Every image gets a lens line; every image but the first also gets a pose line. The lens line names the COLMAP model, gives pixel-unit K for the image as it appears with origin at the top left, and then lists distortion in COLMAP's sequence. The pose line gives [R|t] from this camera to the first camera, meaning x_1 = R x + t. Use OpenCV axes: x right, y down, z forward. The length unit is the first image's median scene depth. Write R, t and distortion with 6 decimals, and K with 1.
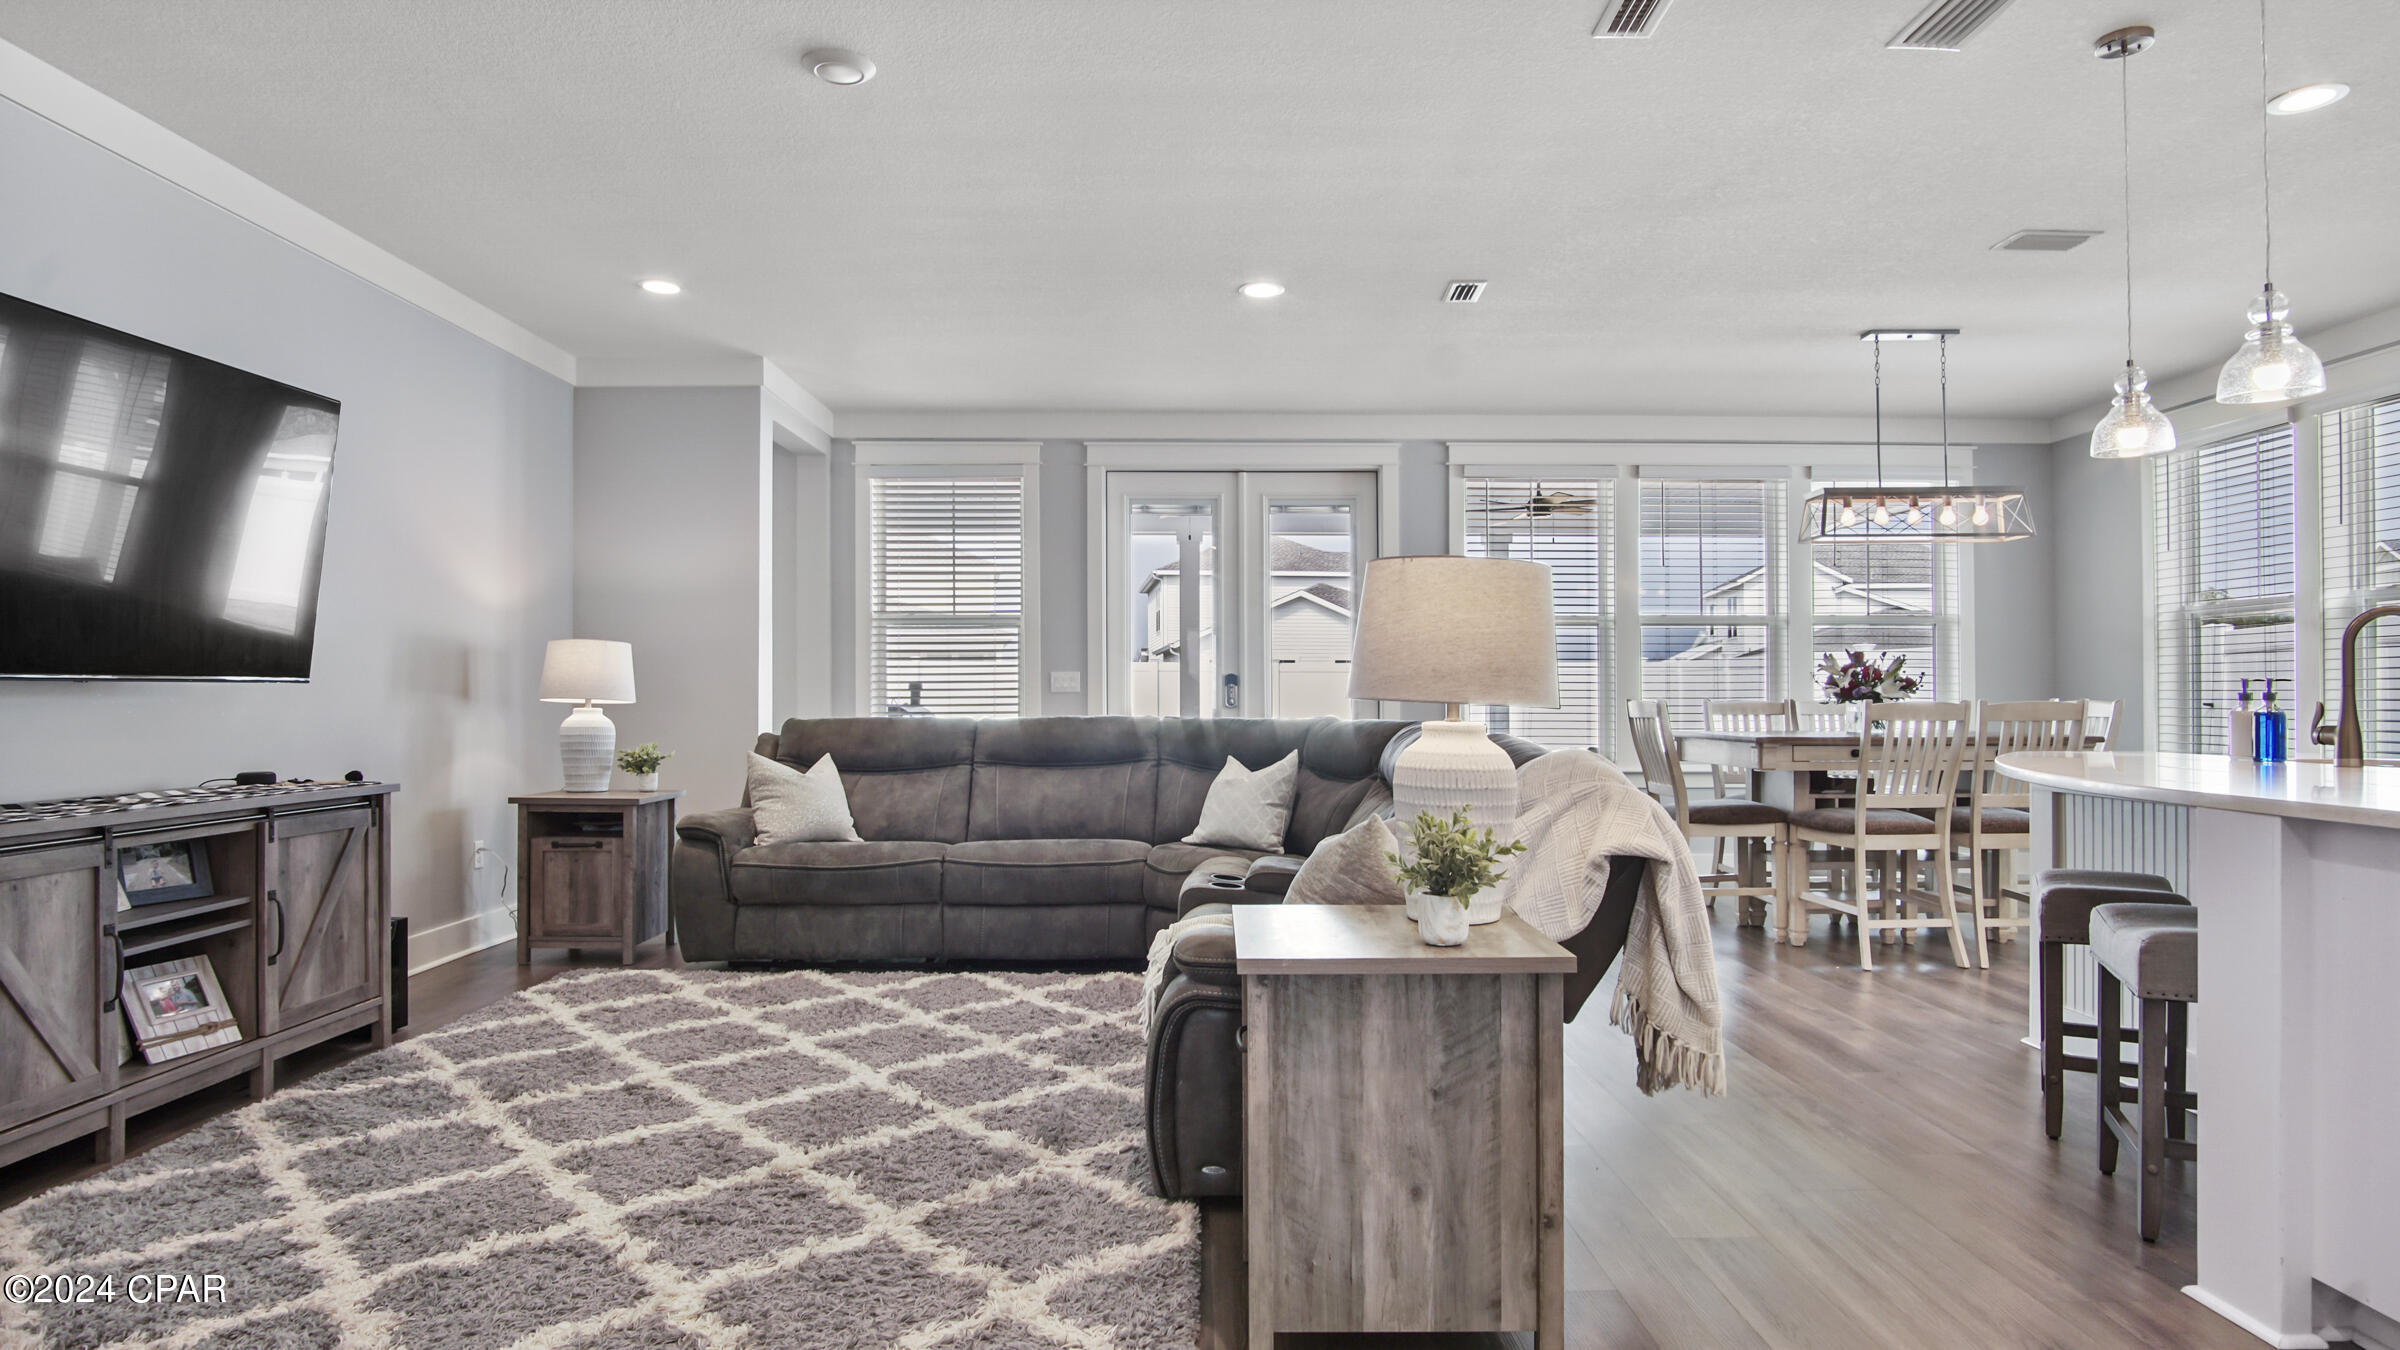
lens RADIAL K [[1329.5, 0, 1200.4], [0, 1329.5, 672.1], [0, 0, 1]] dist [-0.022780, 0.003115]
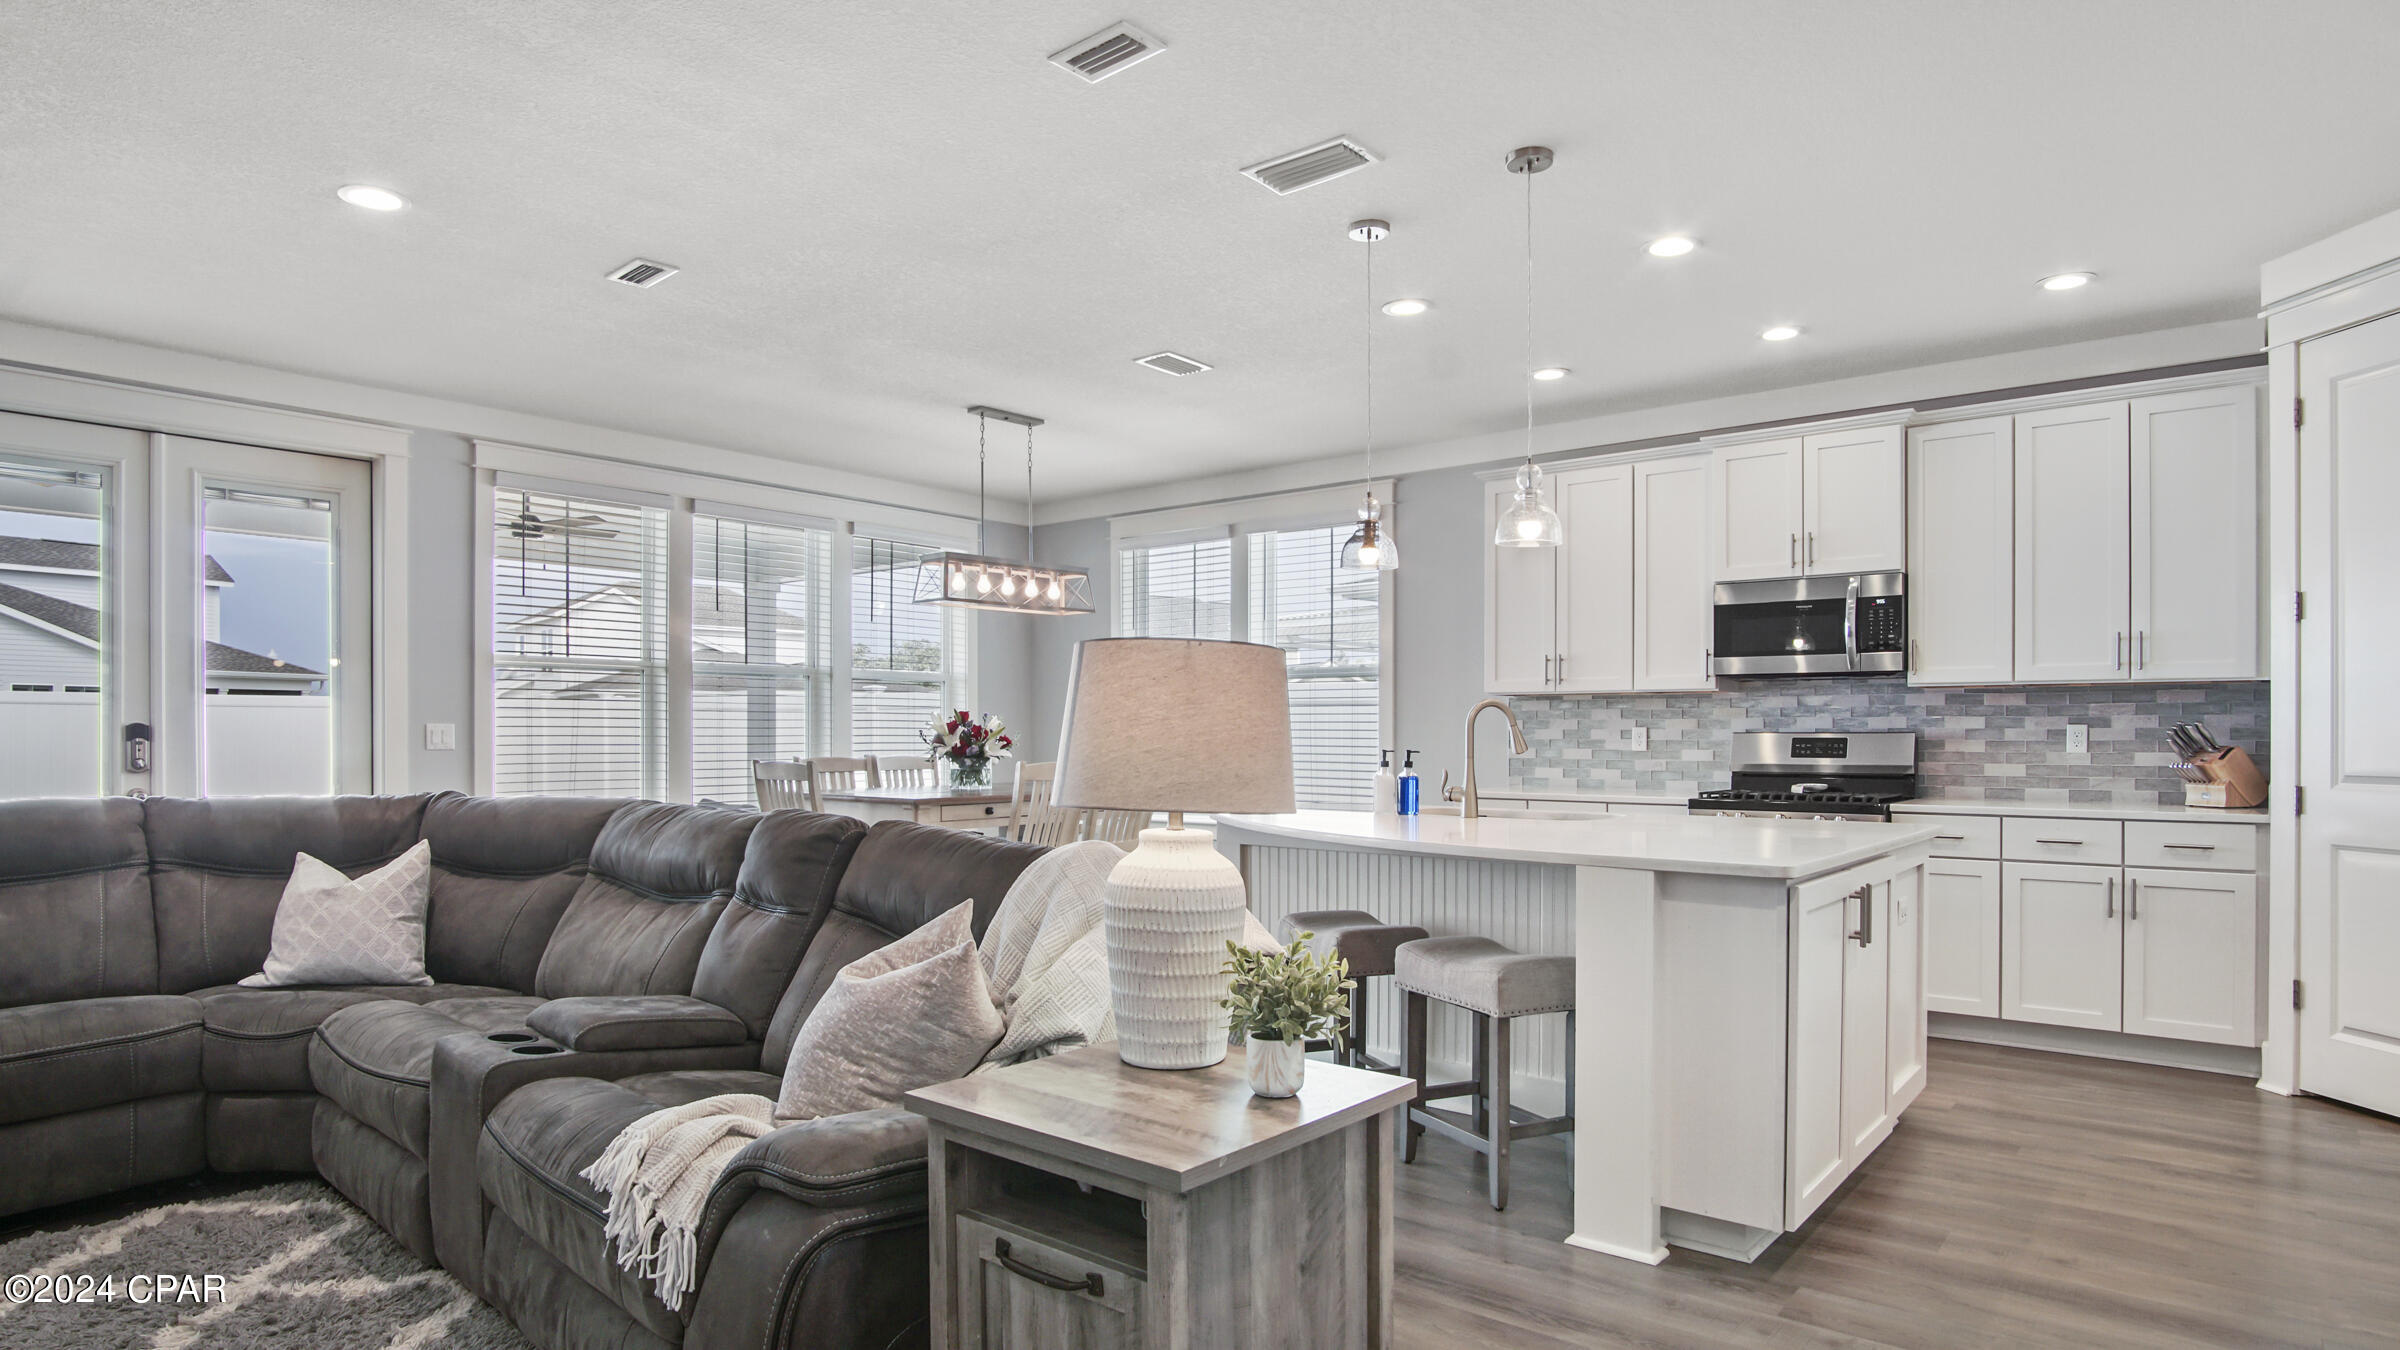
lens RADIAL K [[1329.5, 0, 1206.7], [0, 1329.5, 726.6], [0, 0, 1]] dist [-0.022780, 0.003115]
pose [[0.639155, 0.002899, 0.769072, -0.202962], [-0.015688, 0.999834, 0.009268, -0.016836], [-0.768918, -0.017989, 0.639095, 0.191183]]
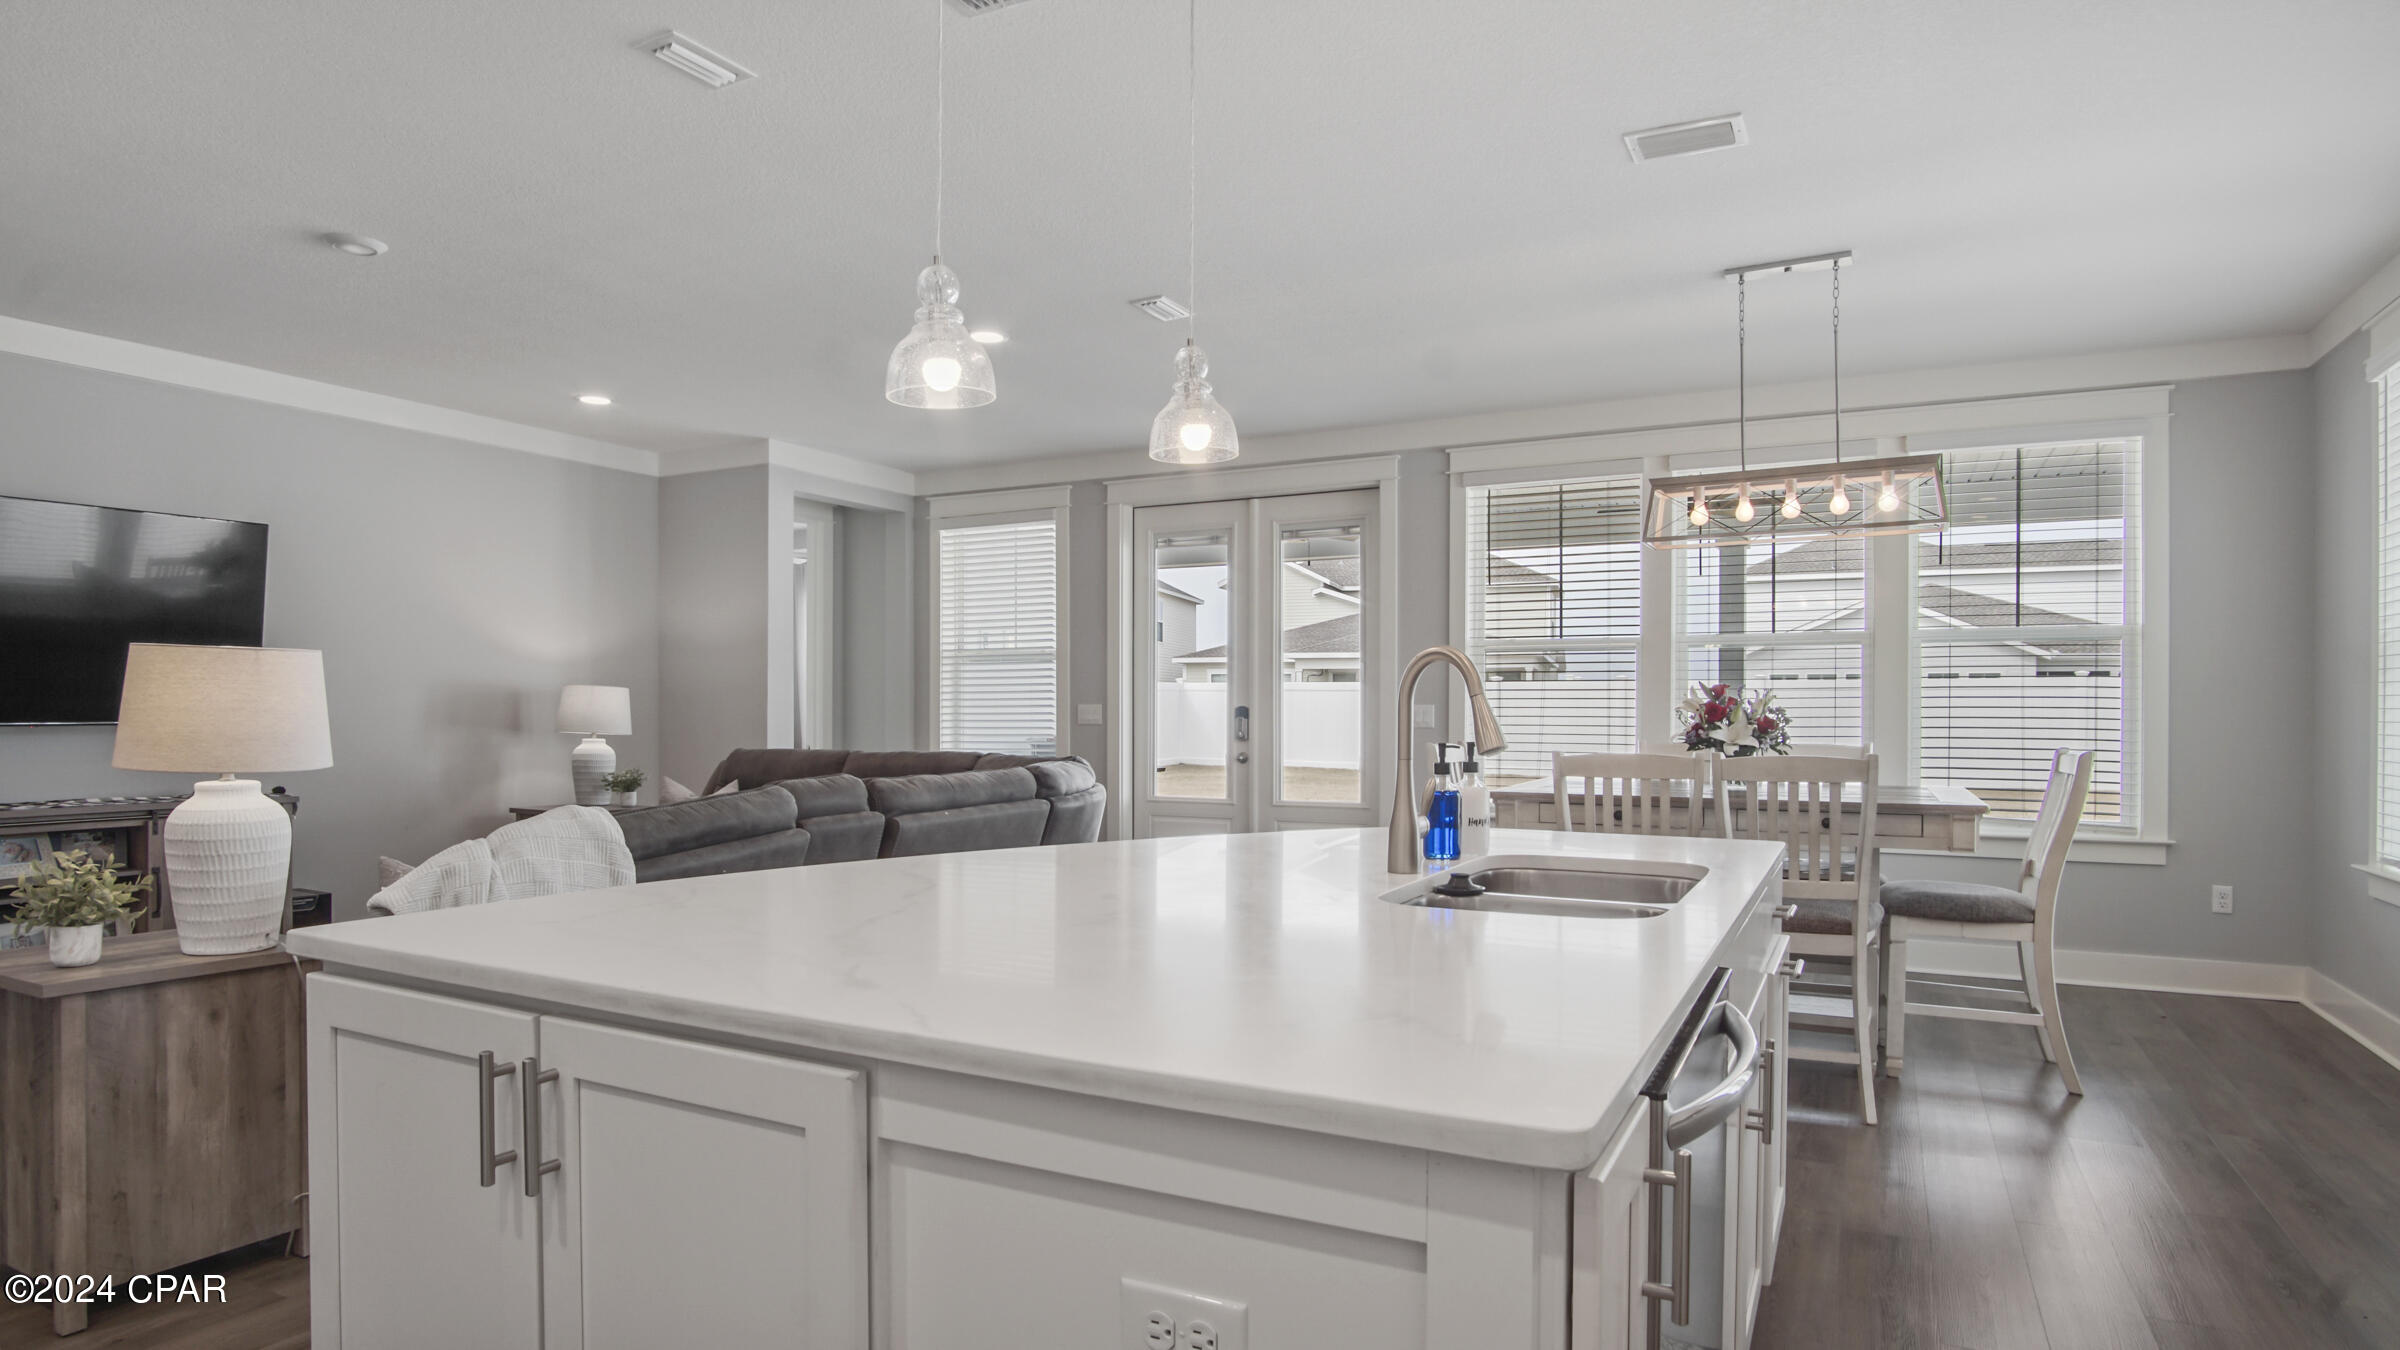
lens RADIAL K [[1329.5, 0, 1201.2], [0, 1329.5, 694.3], [0, 0, 1]] dist [-0.022780, 0.003115]
pose [[0.871198, -0.001747, -0.490928, 0.663335], [0.005475, 0.999966, 0.006158, -0.019234], [0.490901, -0.008053, 0.871178, 0.188950]]
